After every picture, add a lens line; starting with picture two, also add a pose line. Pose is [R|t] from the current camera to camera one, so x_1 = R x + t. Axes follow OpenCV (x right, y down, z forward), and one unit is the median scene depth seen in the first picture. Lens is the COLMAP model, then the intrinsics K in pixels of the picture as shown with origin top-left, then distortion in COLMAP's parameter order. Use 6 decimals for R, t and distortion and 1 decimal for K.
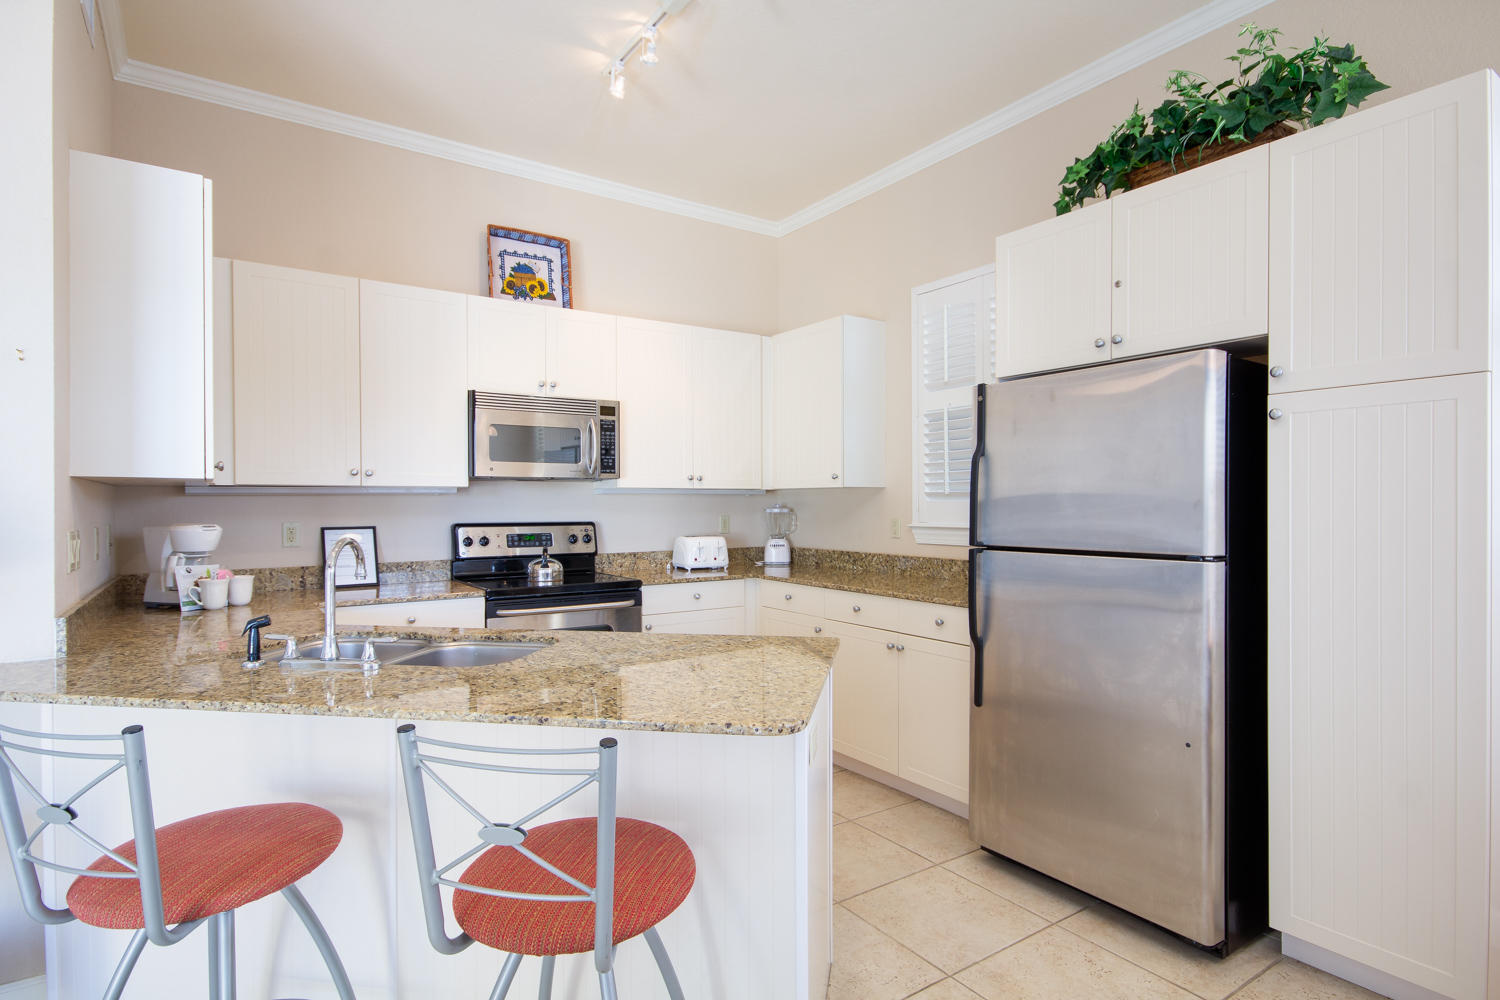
lens RADIAL K [[778.9, 0, 754.5], [0, 778.9, 507.5], [0, 0, 1]] dist [0.002736, -0.000164]
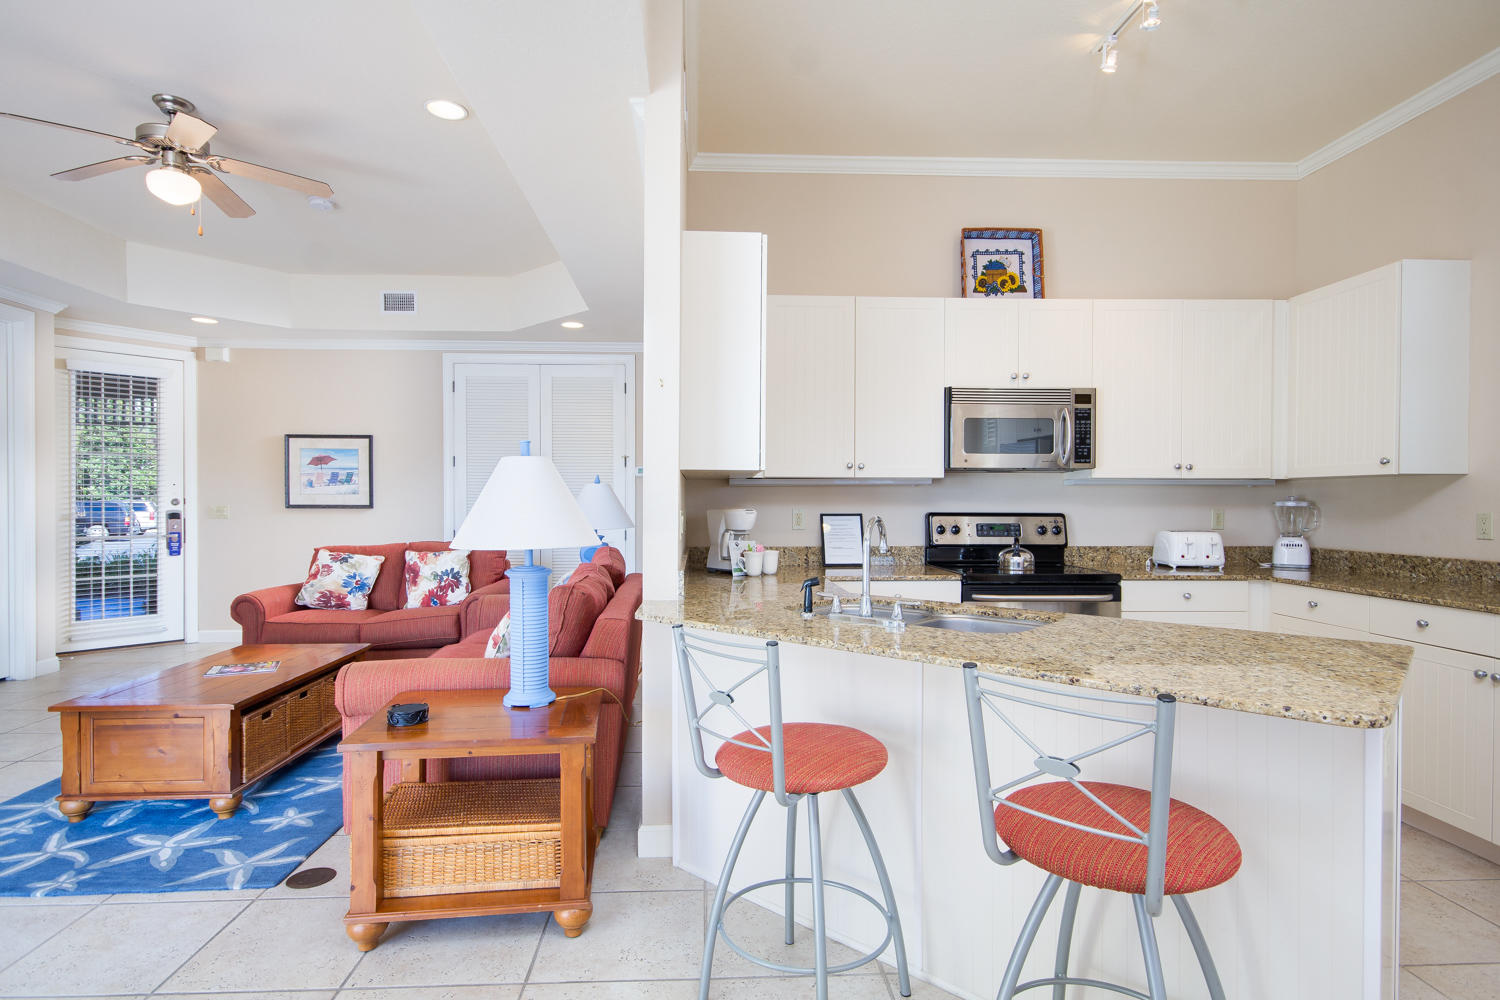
lens RADIAL K [[784.7, 0, 731.3], [0, 784.7, 510.5], [0, 0, 1]] dist [0.004706, 0.000316]
pose [[0.842561, 0.010702, -0.538495, -0.029111], [-0.007062, 0.999936, 0.008823, 0.009723], [0.538555, -0.003632, 0.842583, -0.060650]]
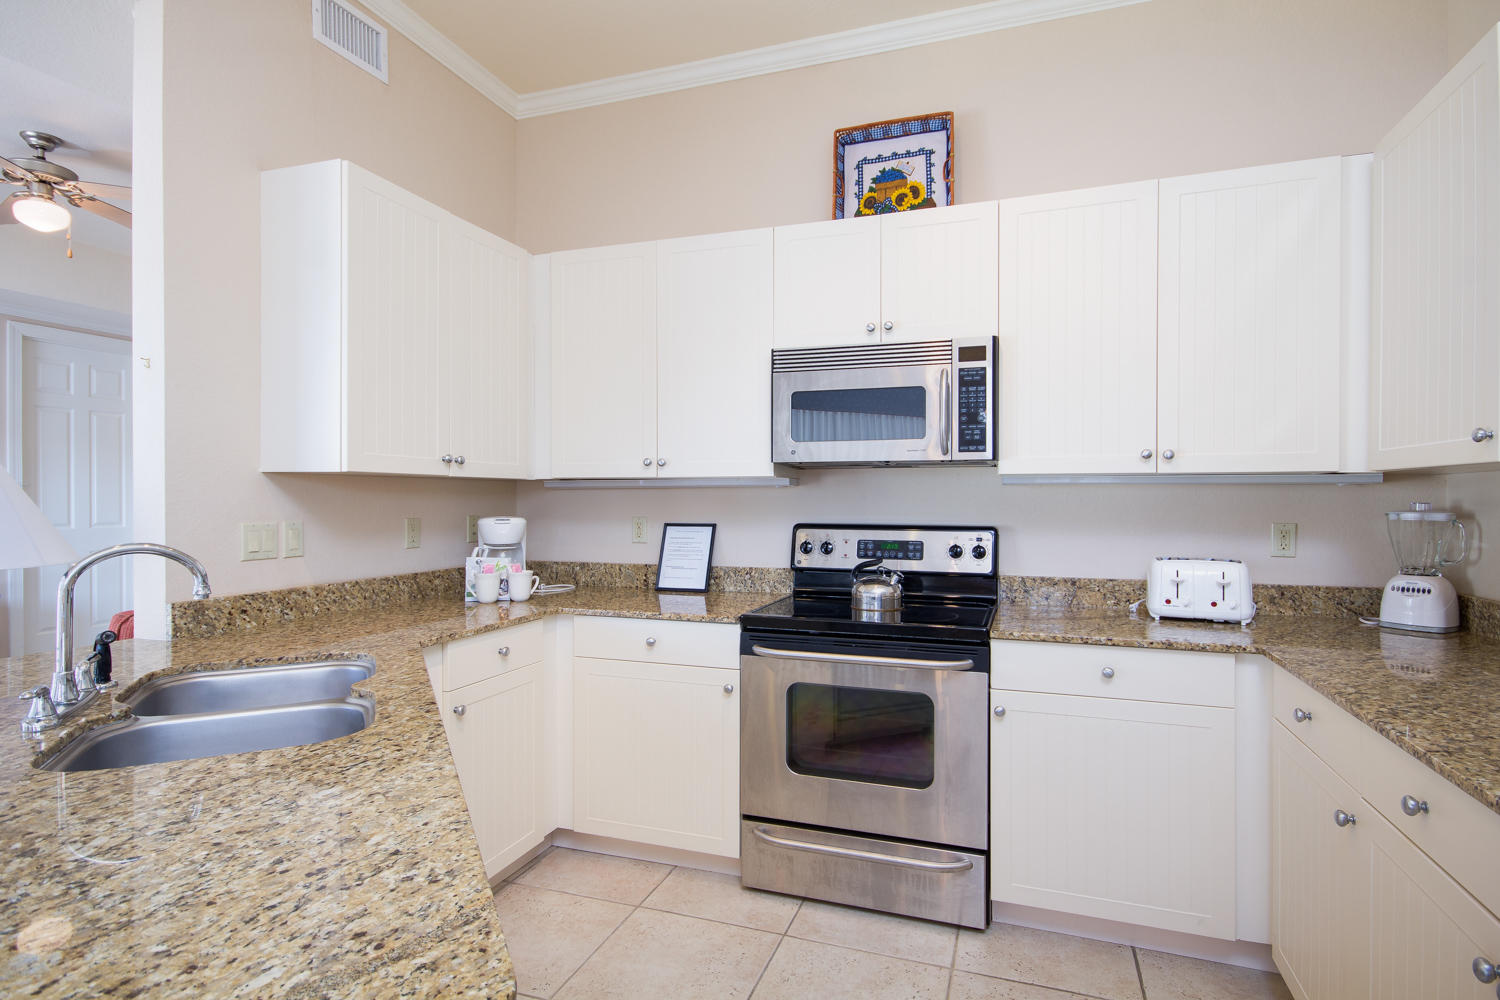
lens RADIAL K [[759.1, 0, 750.0], [0, 759.1, 500.0], [0, 0, 1]] dist [0.000331, -0.000082]
pose [[0.583747, 0.006750, -0.811908, 0.208255], [-0.007955, 0.999965, 0.002594, -0.004923], [0.811897, 0.004945, 0.583780, 0.493013]]
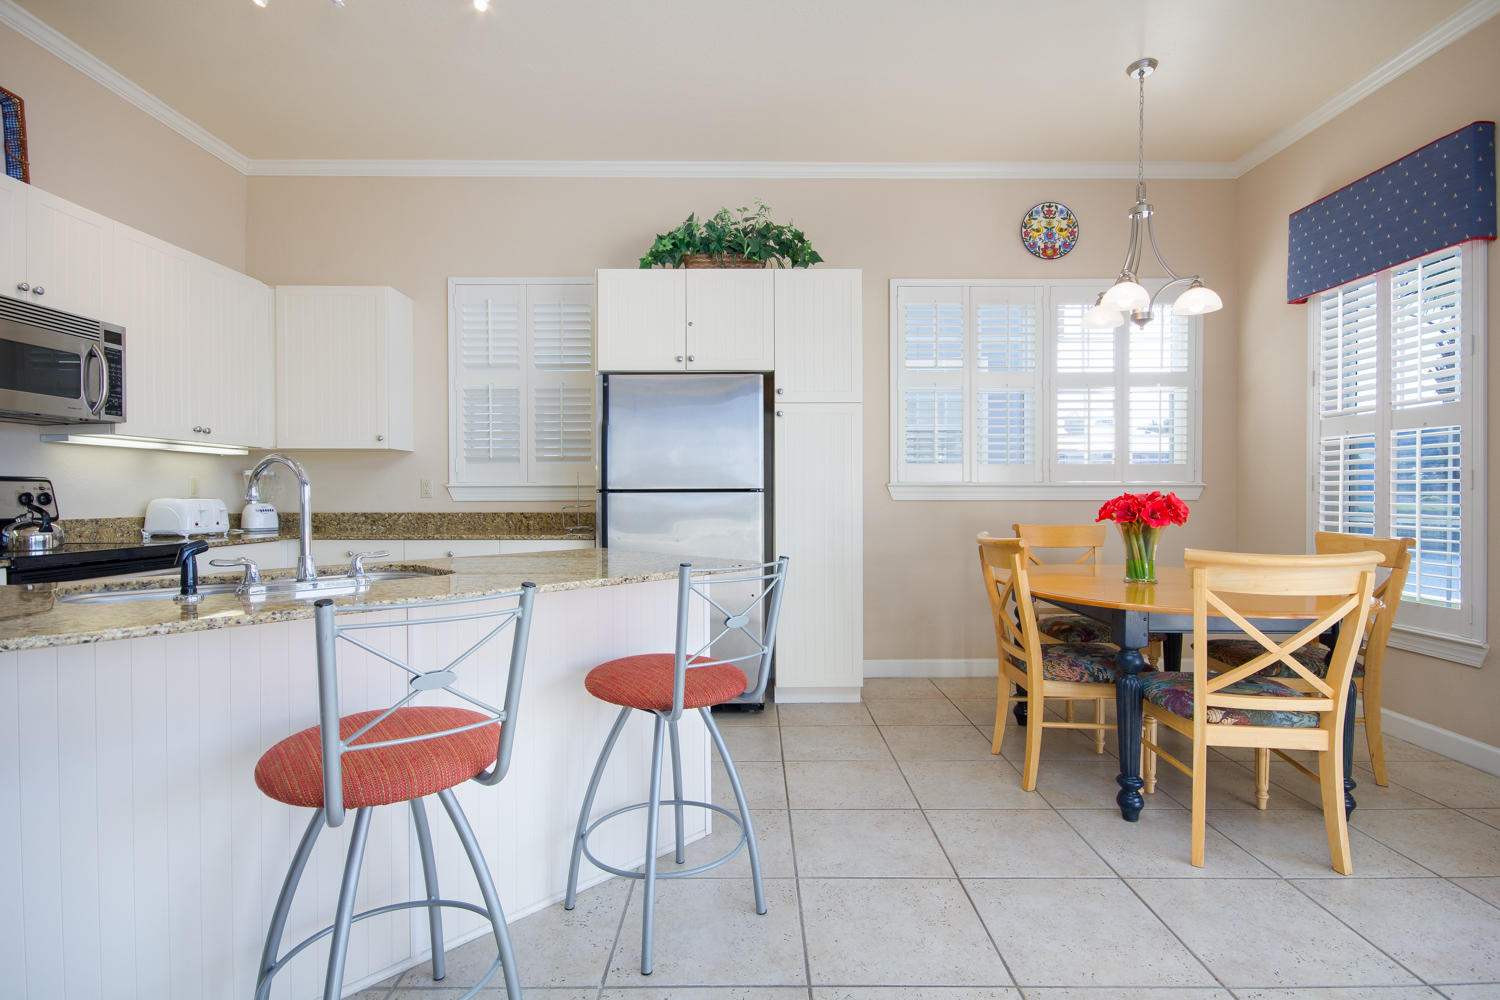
lens RADIAL K [[735.4, 0, 752.8], [0, 735.4, 498.3], [0, 0, 1]] dist [0.015539, 0.000423]
pose [[0.566430, -0.003304, 0.824103, -0.449408], [0.005150, 0.999987, 0.000470, 0.044880], [-0.824094, 0.003978, 0.566439, 0.022183]]
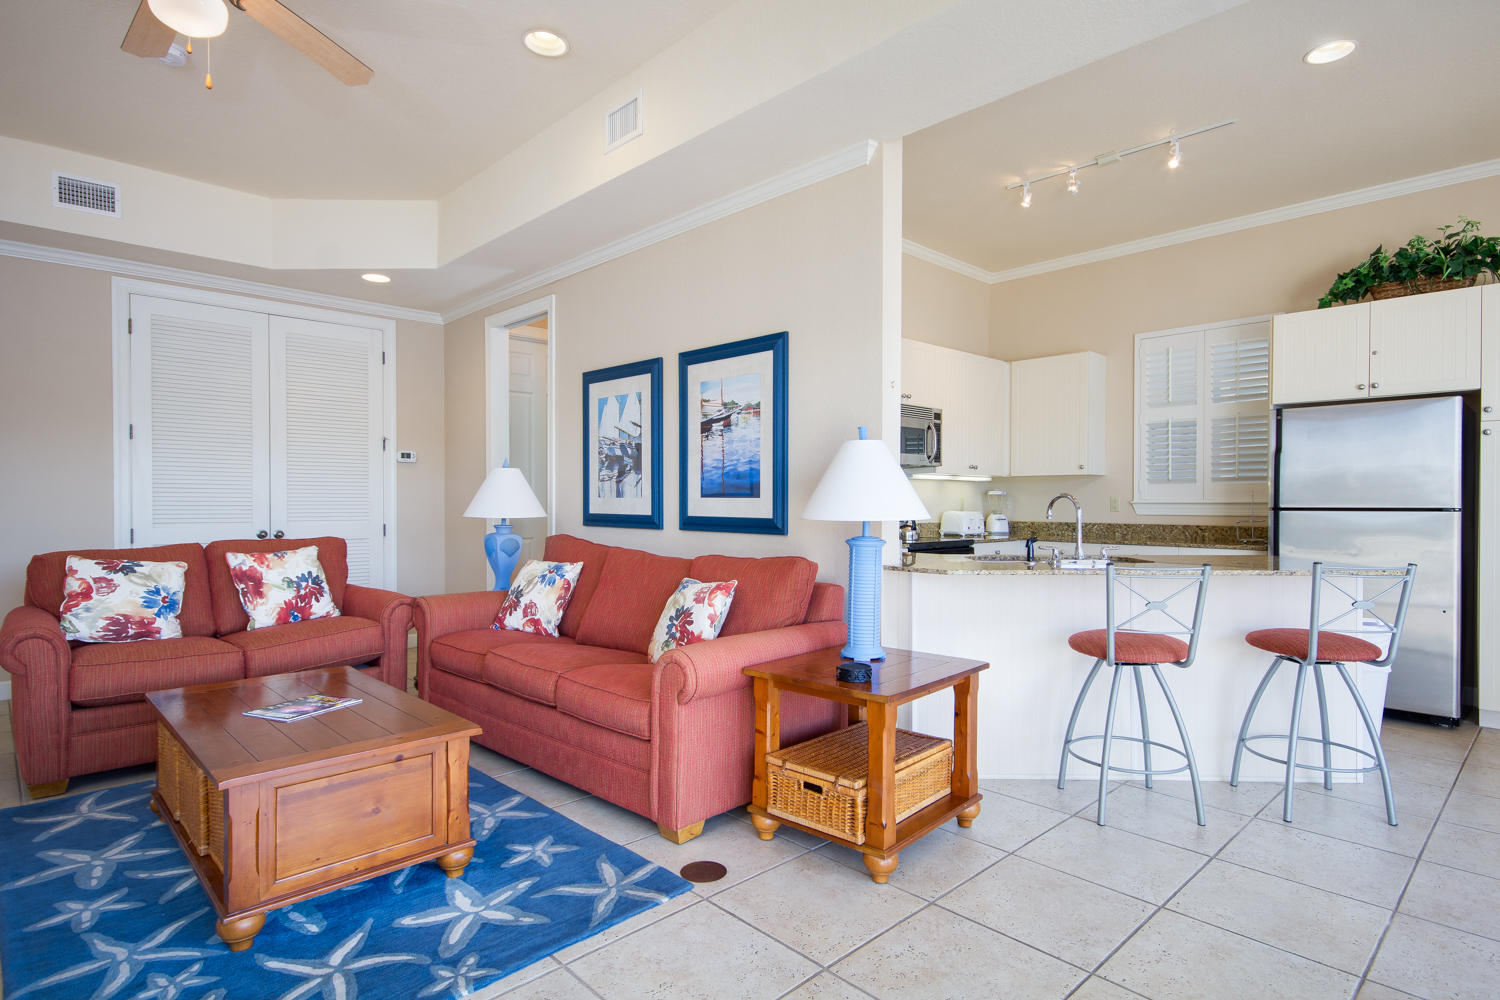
lens RADIAL K [[795.8, 0, 752.8], [0, 795.8, 509.1], [0, 0, 1]] dist [0.005655, -0.001442]
pose [[0.987264, 0.002886, 0.159067, -0.730812], [-0.003443, 0.999989, 0.003227, 0.034420], [-0.159056, -0.003733, 0.987262, -0.324620]]
